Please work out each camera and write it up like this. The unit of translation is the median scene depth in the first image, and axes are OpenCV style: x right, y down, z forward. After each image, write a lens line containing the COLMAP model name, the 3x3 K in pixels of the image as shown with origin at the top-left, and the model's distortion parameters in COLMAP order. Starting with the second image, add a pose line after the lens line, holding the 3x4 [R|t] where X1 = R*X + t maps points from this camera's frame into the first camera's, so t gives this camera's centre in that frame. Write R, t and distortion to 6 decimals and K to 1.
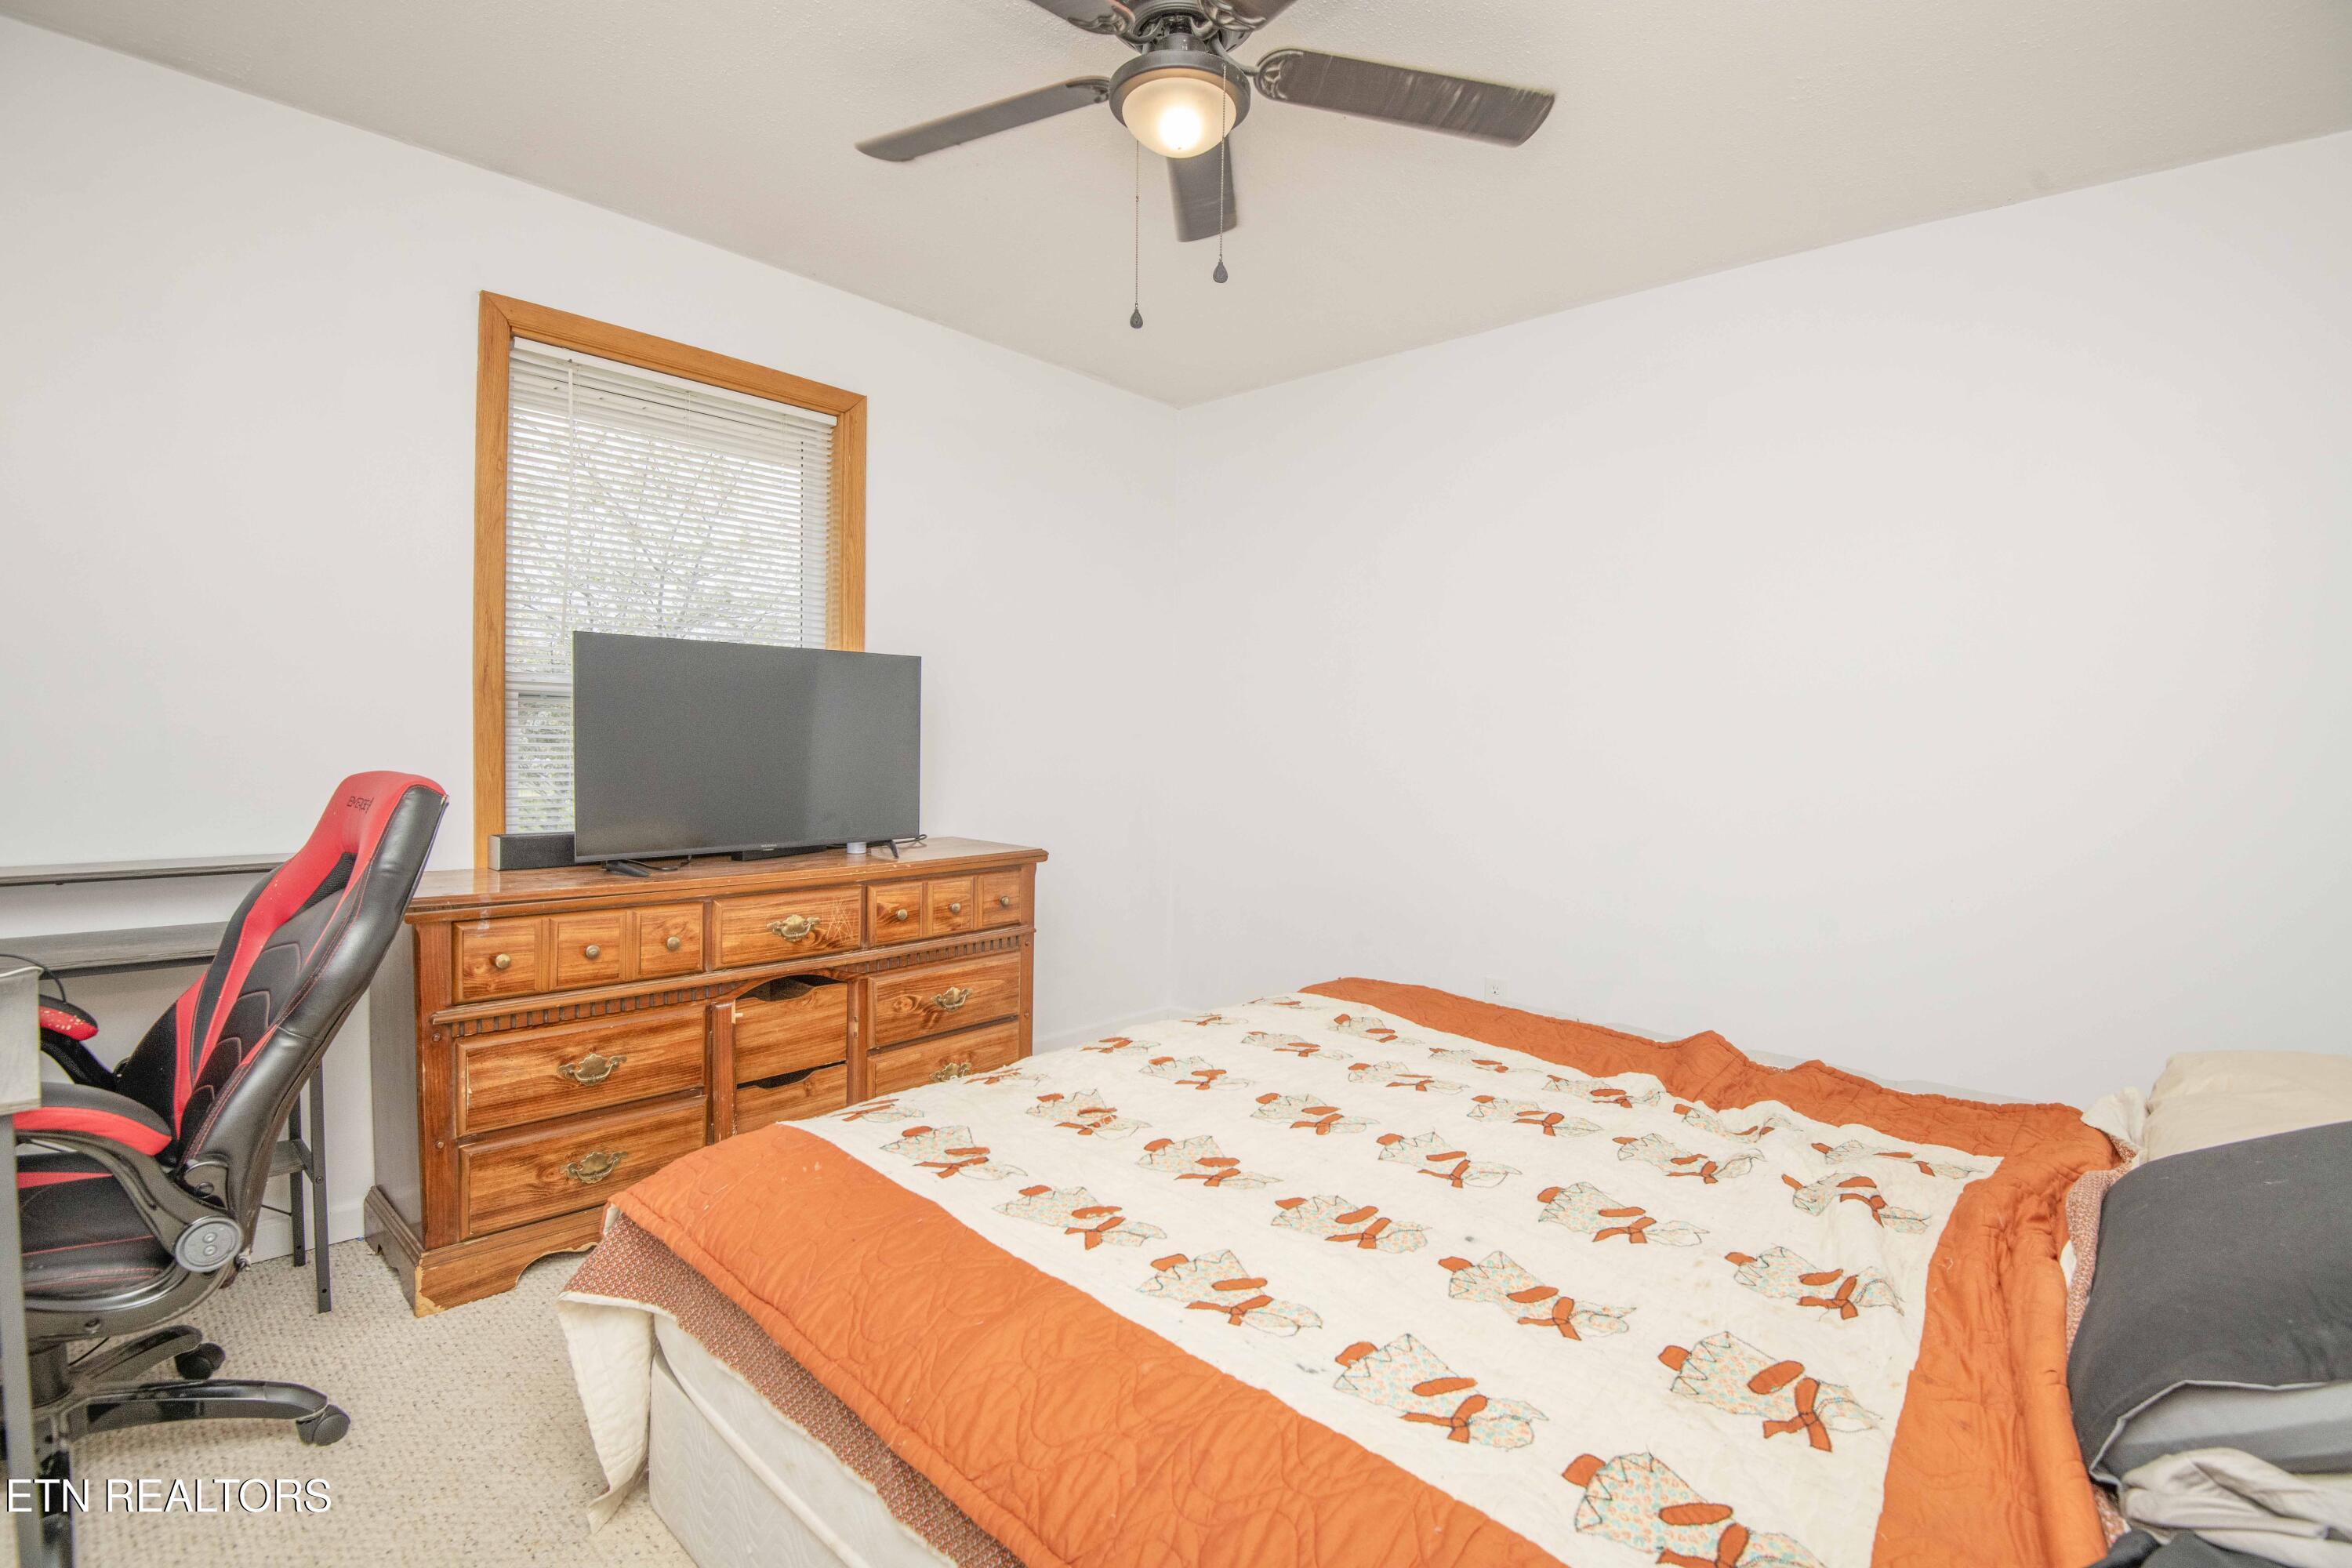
lens RADIAL K [[1084.6, 0, 1182.7], [0, 1084.6, 778.7], [0, 0, 1]] dist [-0.012010, -0.018236]
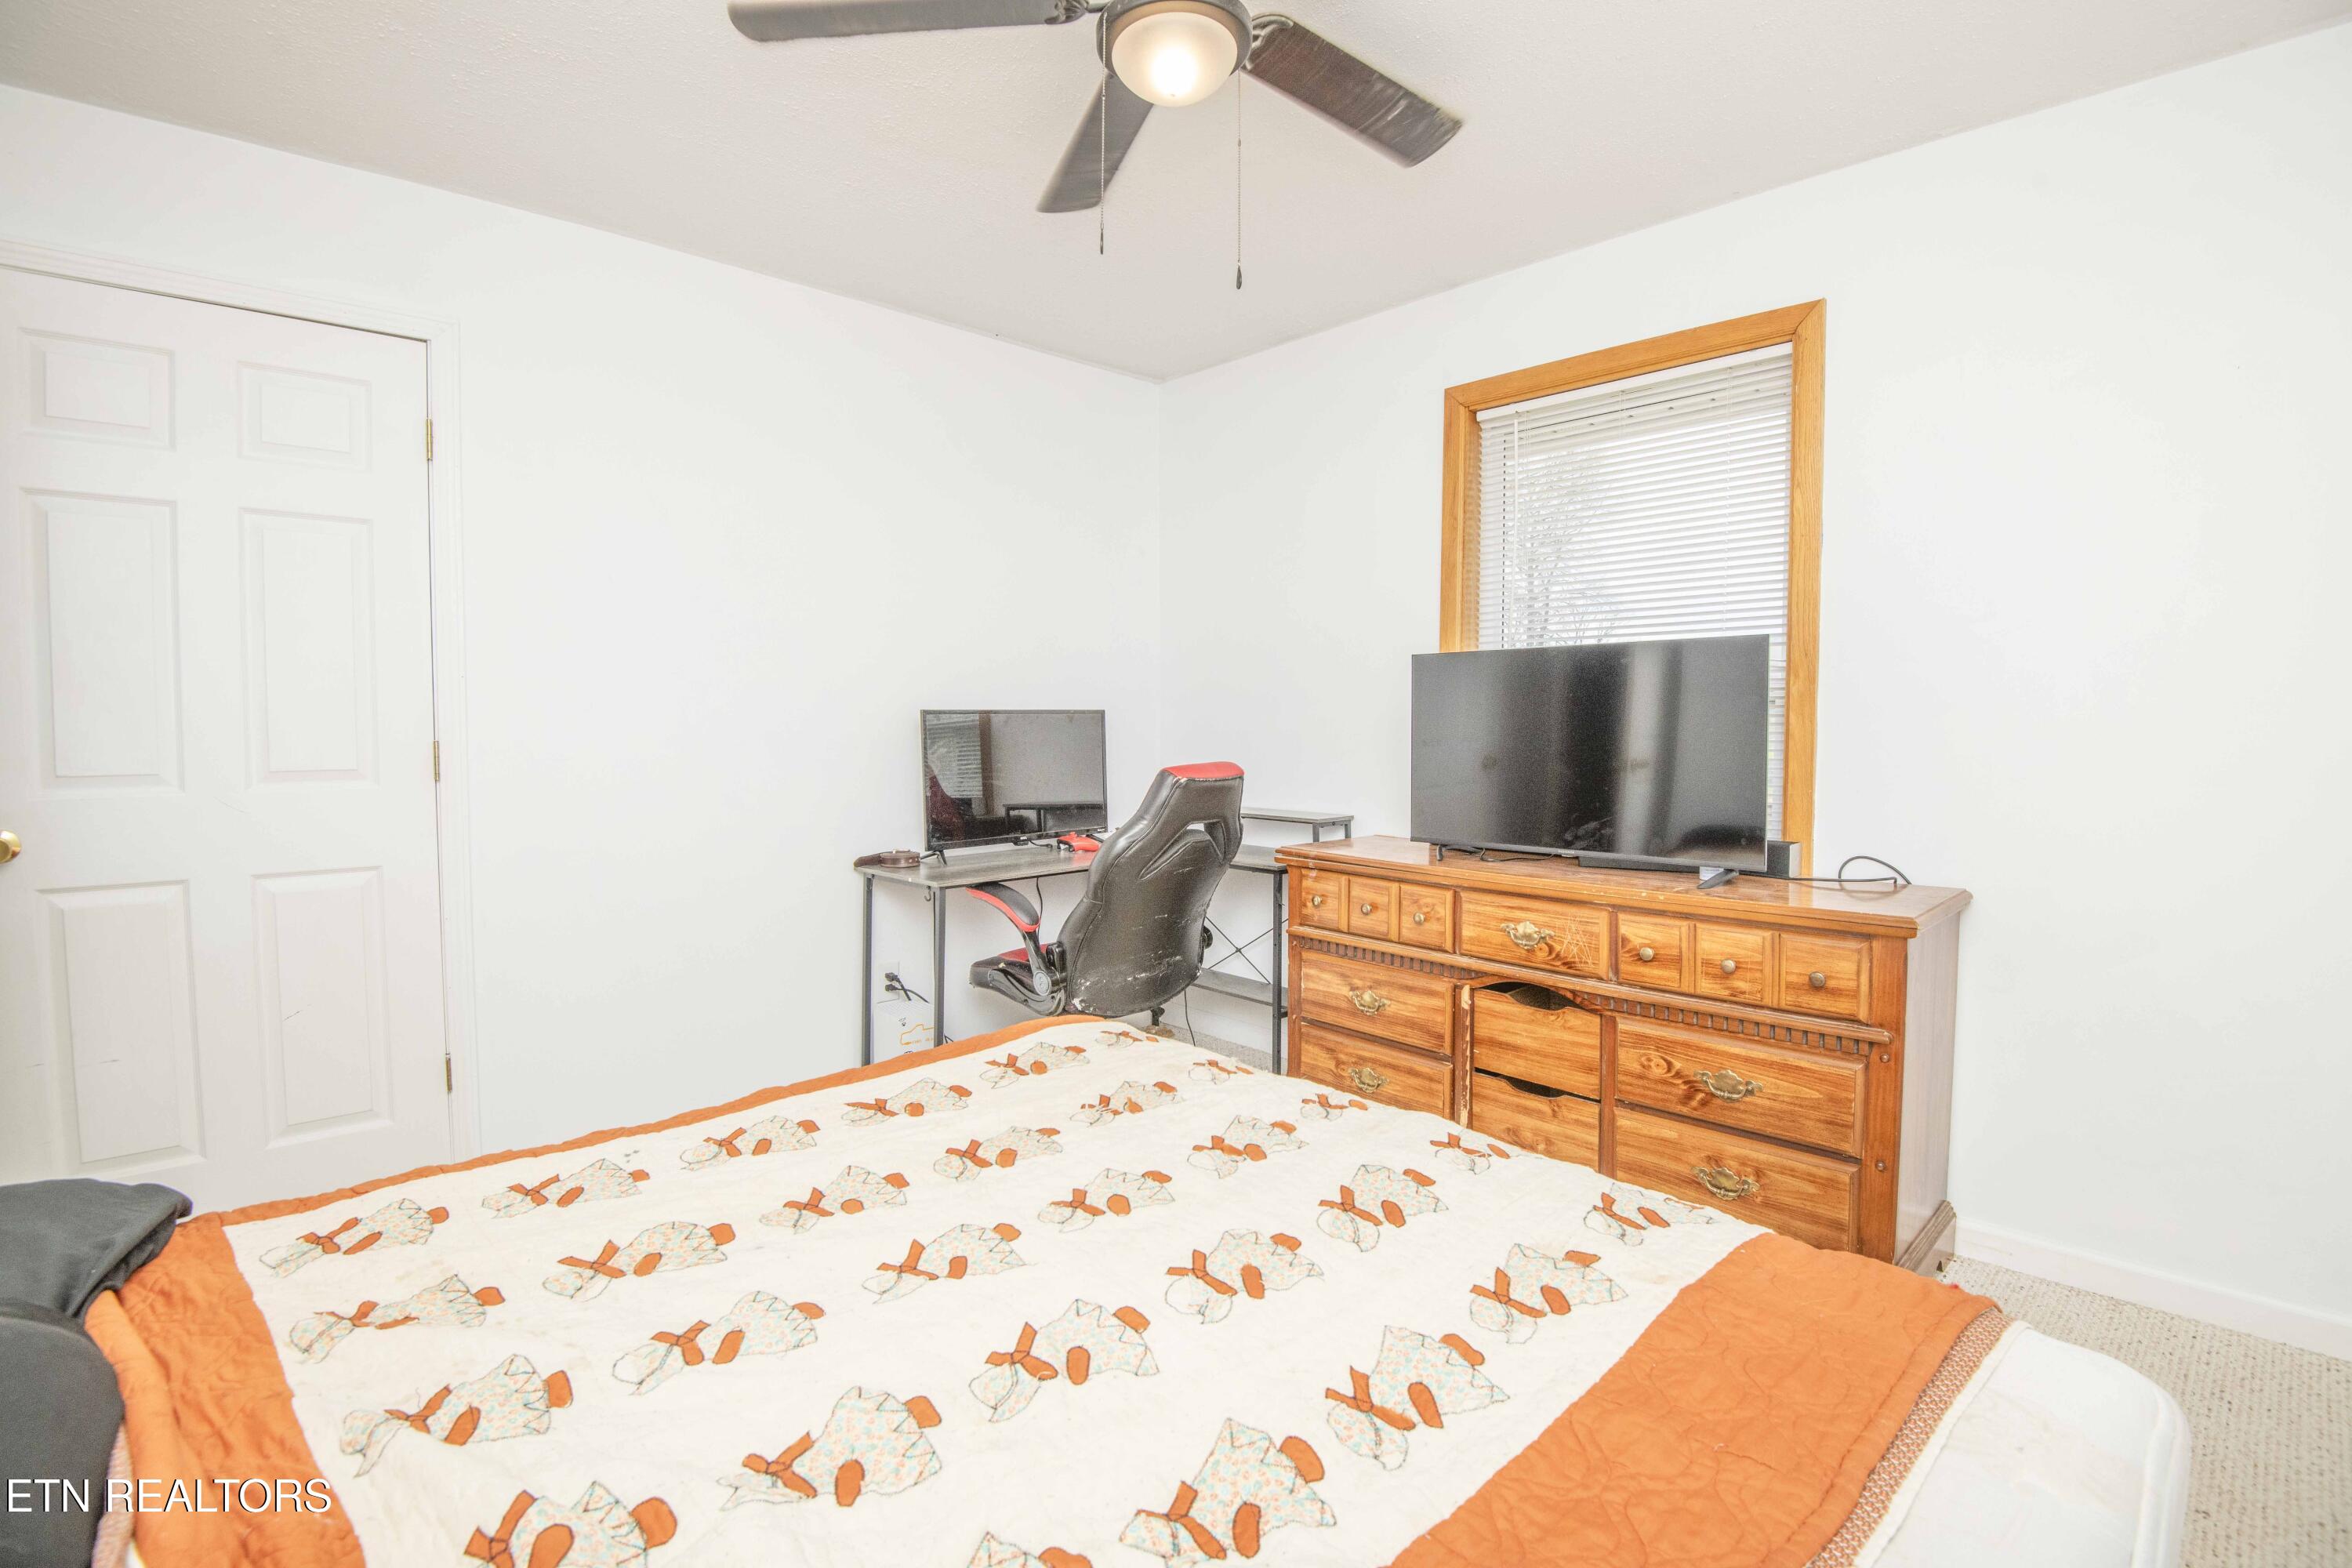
lens RADIAL K [[1084.6, 0, 1182.7], [0, 1084.6, 778.7], [0, 0, 1]] dist [-0.012010, -0.018236]
pose [[-0.068360, 0.040494, -0.996839, 0.637978], [-0.035766, 0.998434, 0.043012, -0.034846], [0.997019, 0.038593, -0.066805, 0.753943]]
